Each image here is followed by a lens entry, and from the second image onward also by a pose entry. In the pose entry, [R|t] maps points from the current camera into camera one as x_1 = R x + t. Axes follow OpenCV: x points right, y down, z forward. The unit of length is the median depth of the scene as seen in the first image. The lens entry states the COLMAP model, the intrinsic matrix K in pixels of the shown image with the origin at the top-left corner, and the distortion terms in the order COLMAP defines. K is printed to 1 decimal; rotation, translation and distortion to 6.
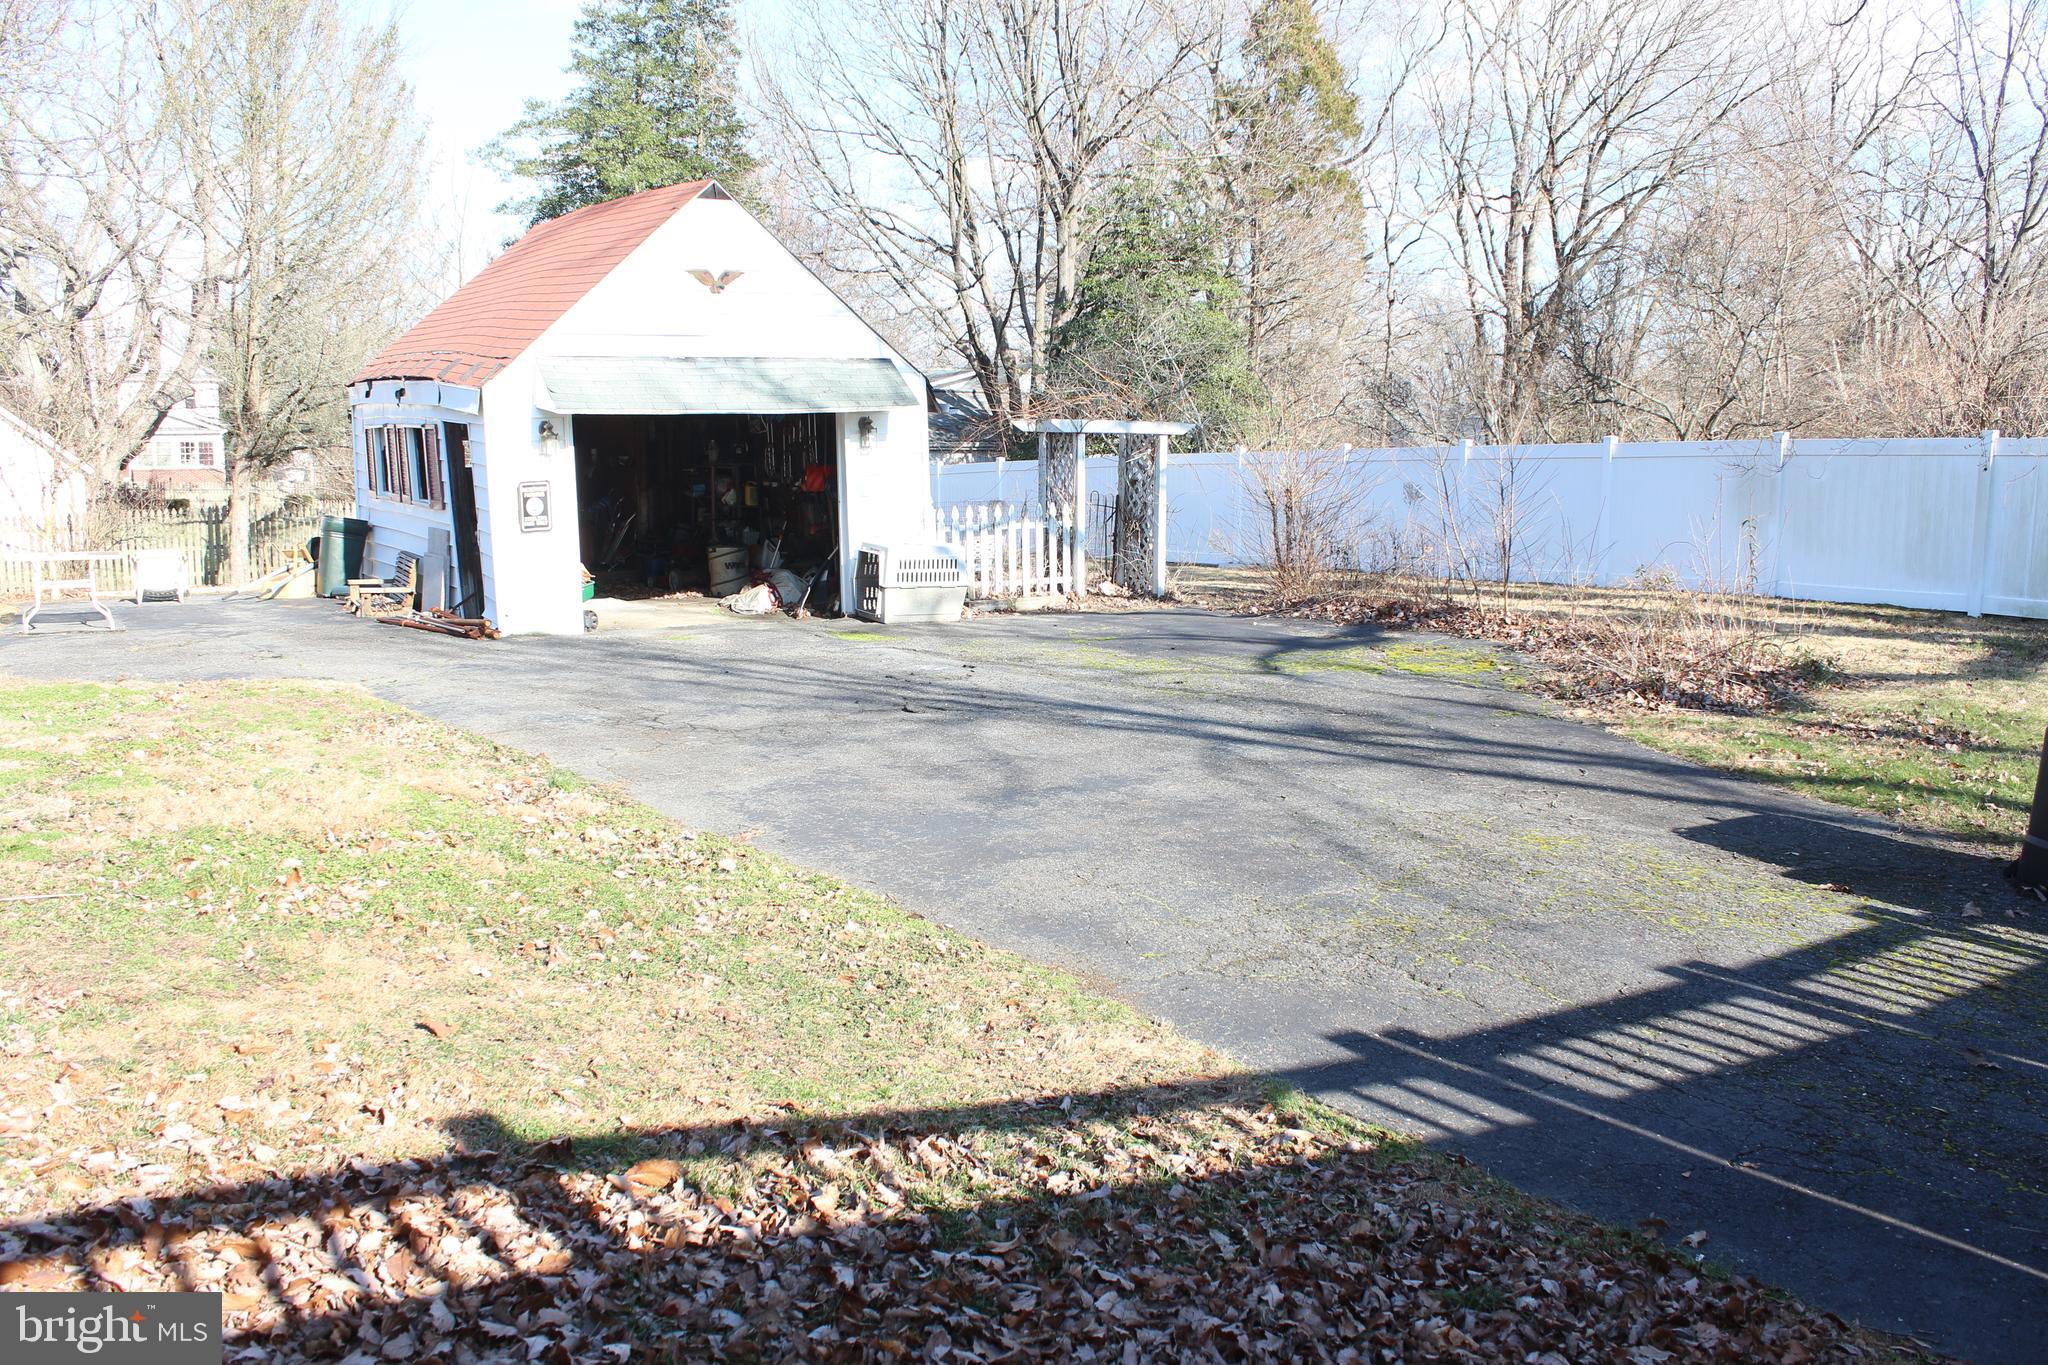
lens RADIAL K [[1668.5, 0, 1024.0], [0, 1668.5, 682.5], [0, 0, 1]] dist [-0.005405, -0.002567]
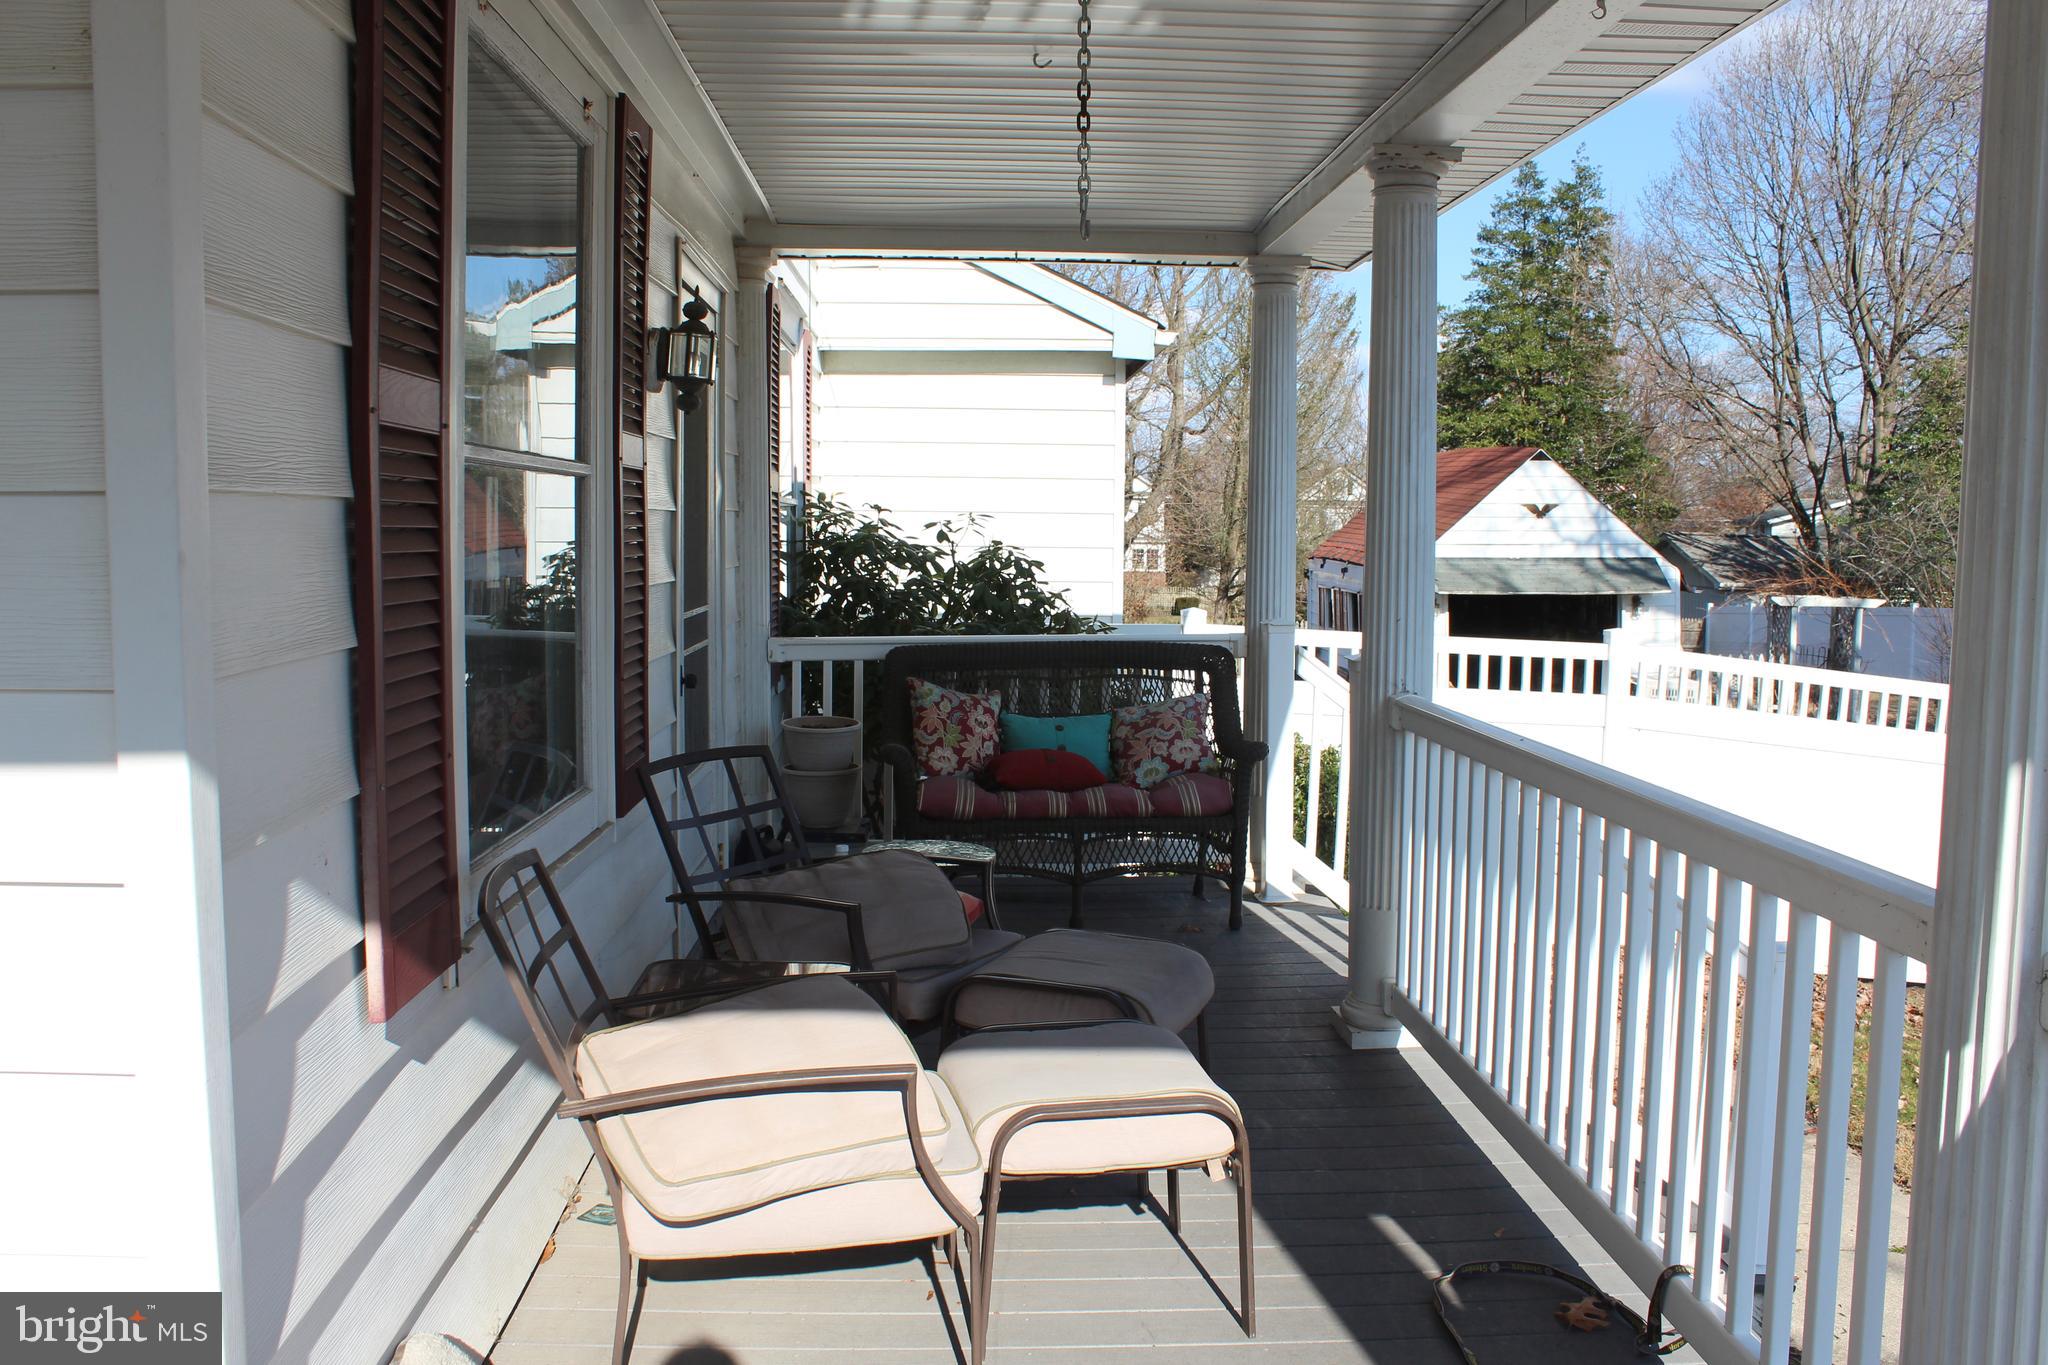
lens RADIAL K [[1668.5, 0, 1024.0], [0, 1668.5, 682.5], [0, 0, 1]] dist [-0.005405, -0.002567]
pose [[0.866441, 0.030183, -0.498366, 0.149114], [-0.057347, 0.997581, -0.039284, 0.012073], [0.495975, 0.062618, 0.866076, -0.497172]]
